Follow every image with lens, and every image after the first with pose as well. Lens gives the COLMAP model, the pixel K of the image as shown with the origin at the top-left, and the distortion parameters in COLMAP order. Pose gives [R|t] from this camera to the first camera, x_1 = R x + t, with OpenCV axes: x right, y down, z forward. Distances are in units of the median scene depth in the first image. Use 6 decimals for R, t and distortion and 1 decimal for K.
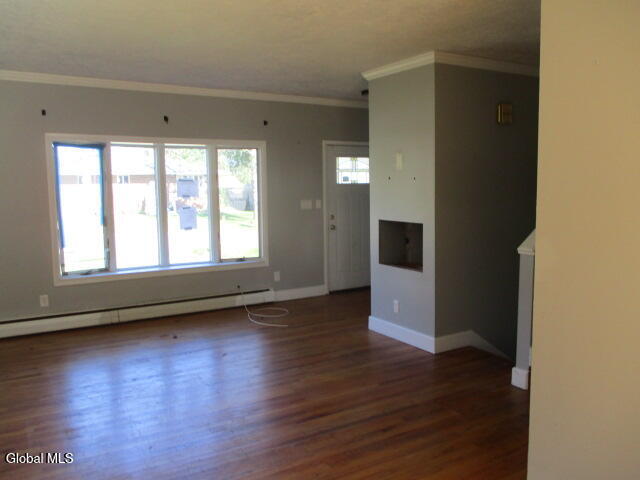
lens RADIAL K [[538.0, 0, 320.0], [0, 538.0, 240.0], [0, 0, 1]] dist [-0.027067, -0.009424]
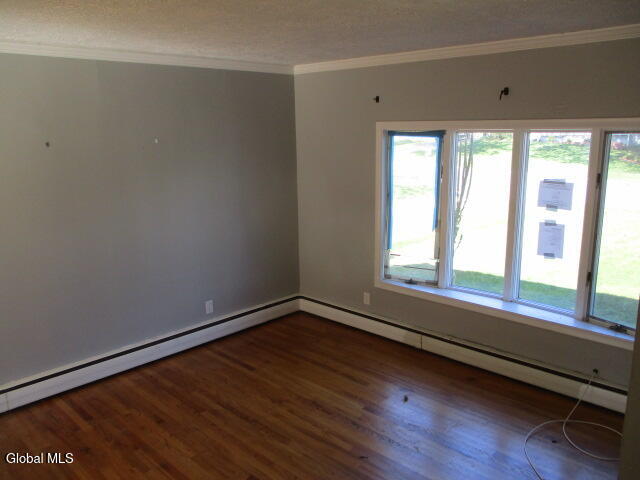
lens RADIAL K [[538.0, 0, 320.0], [0, 538.0, 240.0], [0, 0, 1]] dist [-0.027067, -0.009424]
pose [[0.248566, 0.207902, -0.946040, 0.340674], [-0.087059, 0.977536, 0.191949, -0.159468], [0.964695, 0.034649, 0.261082, 0.625828]]
